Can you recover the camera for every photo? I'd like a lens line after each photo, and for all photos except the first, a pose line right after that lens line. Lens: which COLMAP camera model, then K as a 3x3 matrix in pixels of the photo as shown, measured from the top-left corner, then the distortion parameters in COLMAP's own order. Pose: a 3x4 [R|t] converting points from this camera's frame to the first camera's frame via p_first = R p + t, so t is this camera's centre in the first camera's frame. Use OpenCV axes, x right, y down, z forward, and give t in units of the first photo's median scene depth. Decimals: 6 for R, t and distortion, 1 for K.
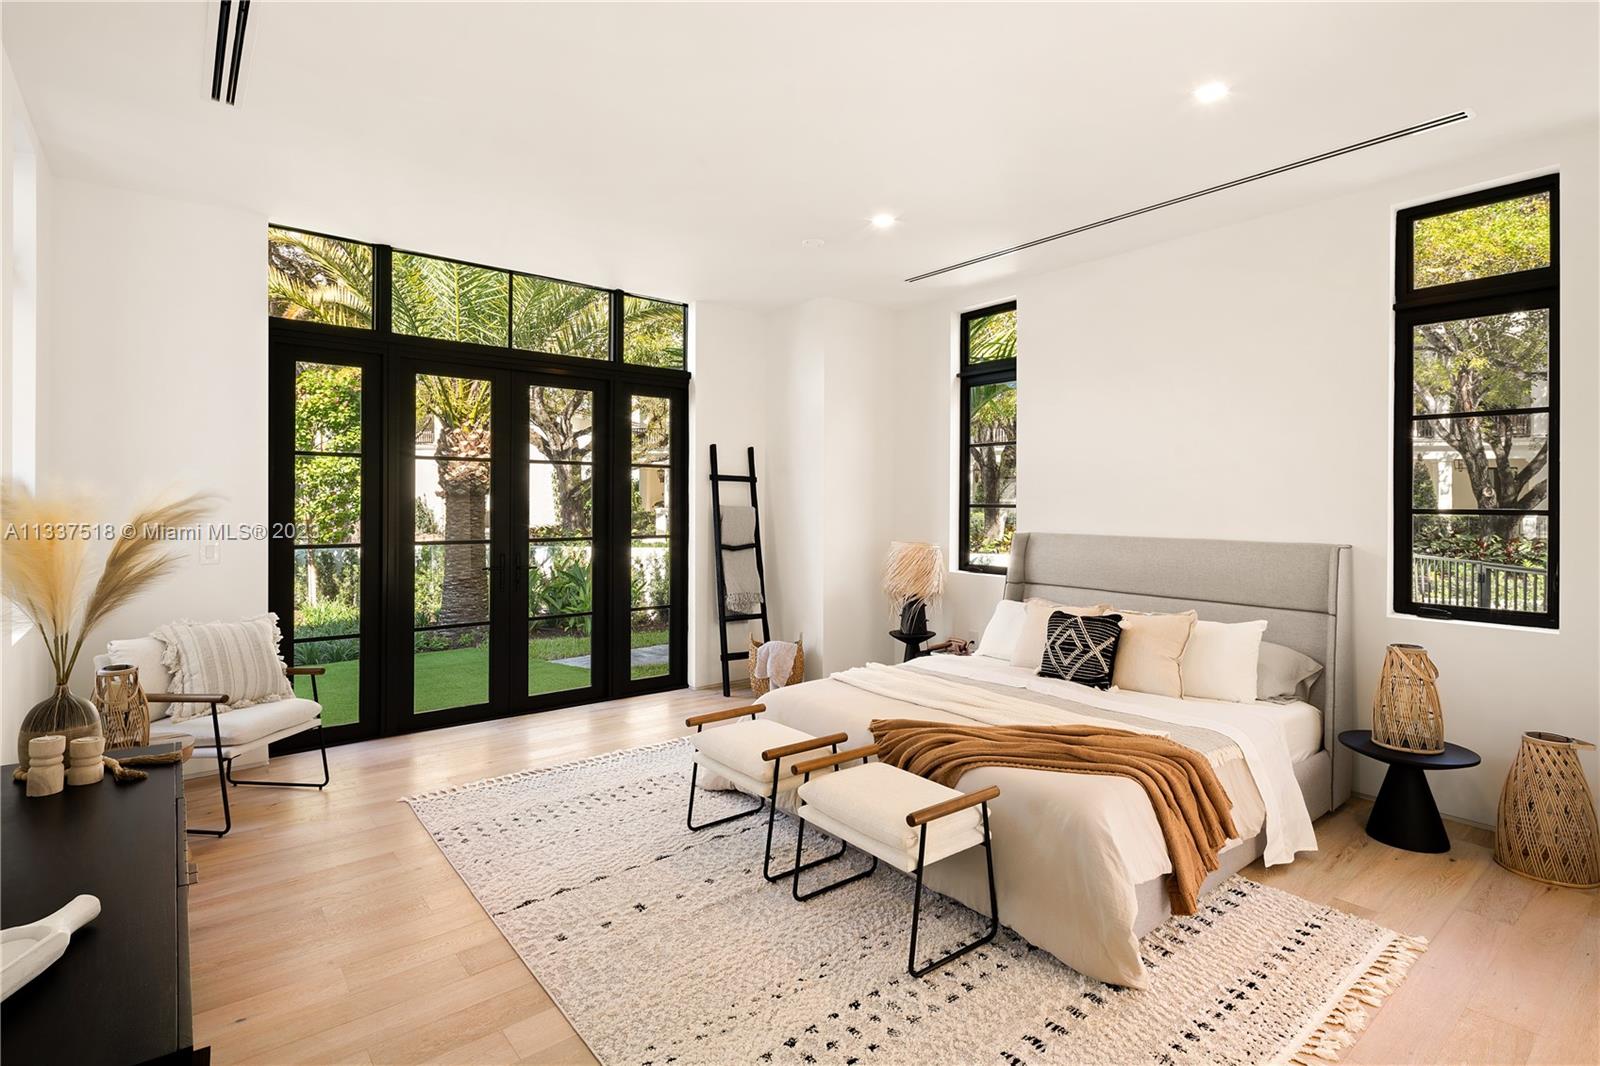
lens RADIAL K [[781.9, 0, 796.9], [0, 781.9, 516.7], [0, 0, 1]] dist [0.002289, -0.000061]
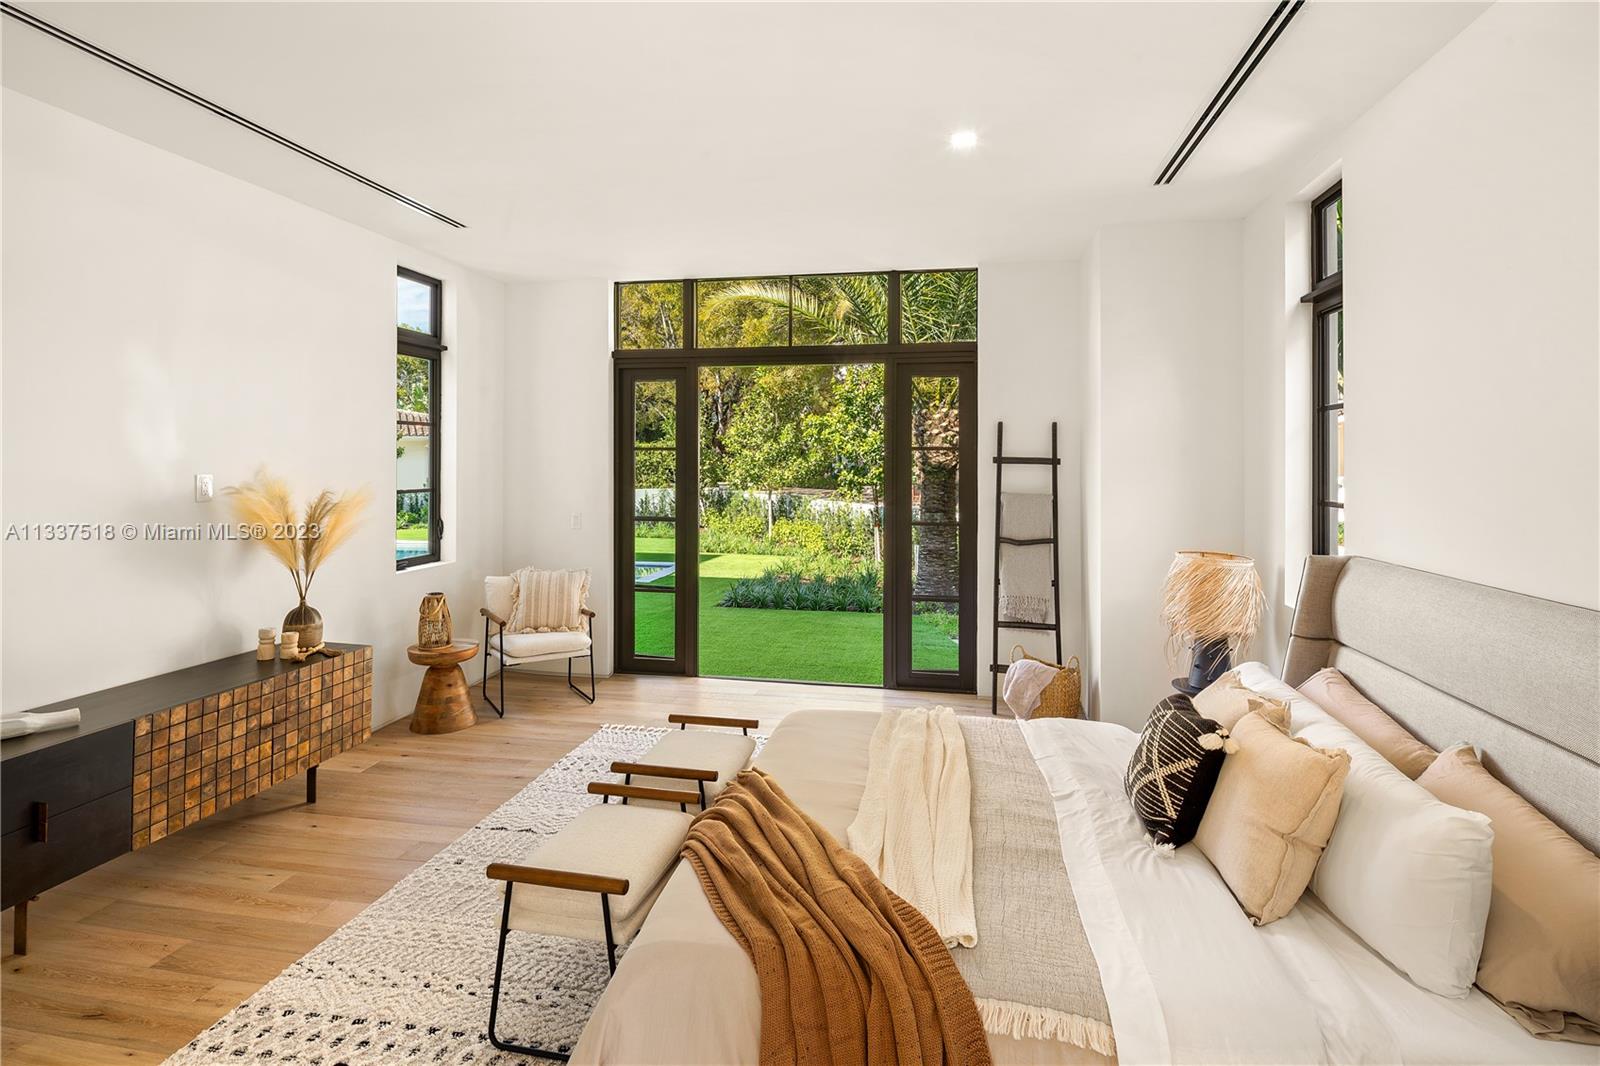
lens RADIAL K [[781.9, 0, 791.0], [0, 781.9, 471.2], [0, 0, 1]] dist [0.002289, -0.000061]
pose [[0.636046, 0.002733, -0.771646, 0.433150], [-0.010948, 0.999925, -0.005483, -0.030946], [0.771573, 0.011935, 0.636028, 0.275518]]
